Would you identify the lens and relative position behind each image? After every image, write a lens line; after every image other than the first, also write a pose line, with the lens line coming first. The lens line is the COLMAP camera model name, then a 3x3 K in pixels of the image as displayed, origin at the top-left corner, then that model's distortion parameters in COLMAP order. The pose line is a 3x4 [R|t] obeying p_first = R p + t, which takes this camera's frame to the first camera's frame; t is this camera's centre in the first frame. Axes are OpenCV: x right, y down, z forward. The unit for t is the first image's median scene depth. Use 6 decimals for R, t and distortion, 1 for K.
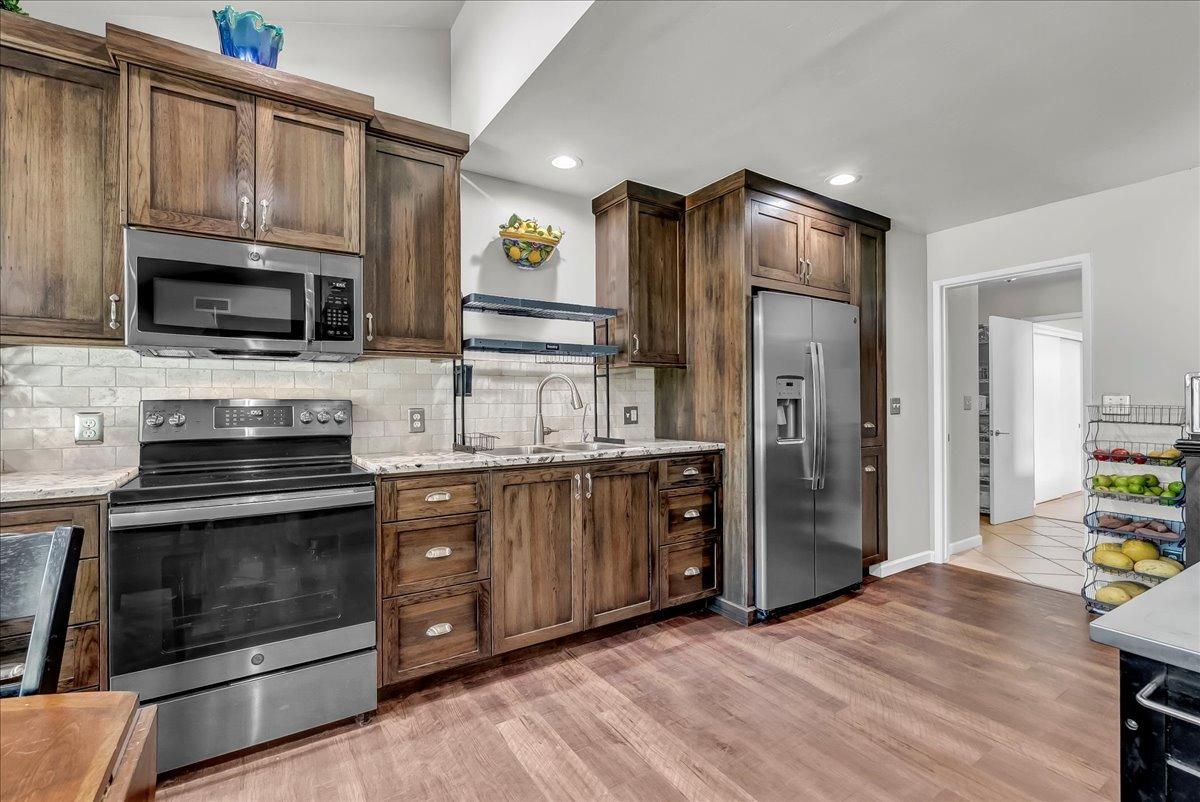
lens RADIAL K [[542.4, 0, 605.4], [0, 542.4, 403.3], [0, 0, 1]] dist [-0.004169, -0.000846]
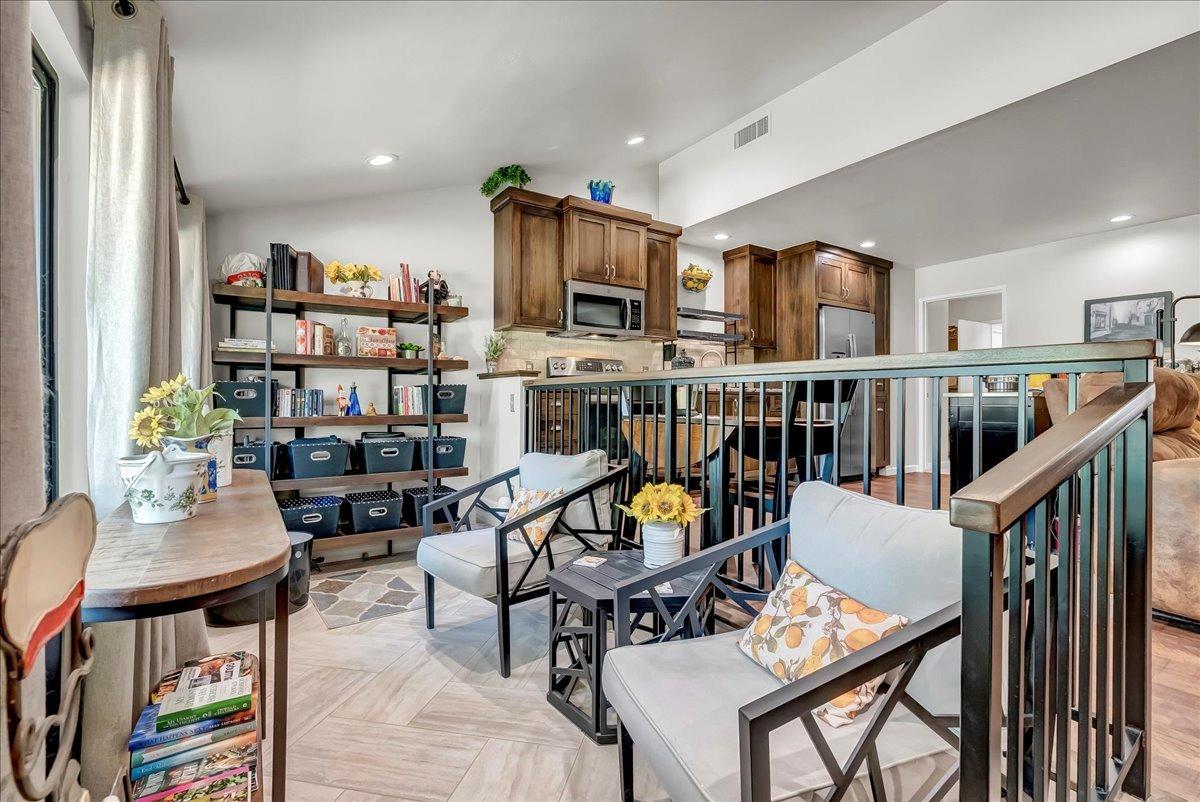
lens RADIAL K [[542.4, 0, 600.3], [0, 542.4, 401.5], [0, 0, 1]] dist [-0.004169, -0.000846]
pose [[0.999966, 0.007896, 0.002354, -0.450024], [-0.007893, 0.999968, -0.001327, 0.119282], [-0.002364, 0.001309, 0.999996, -0.797001]]
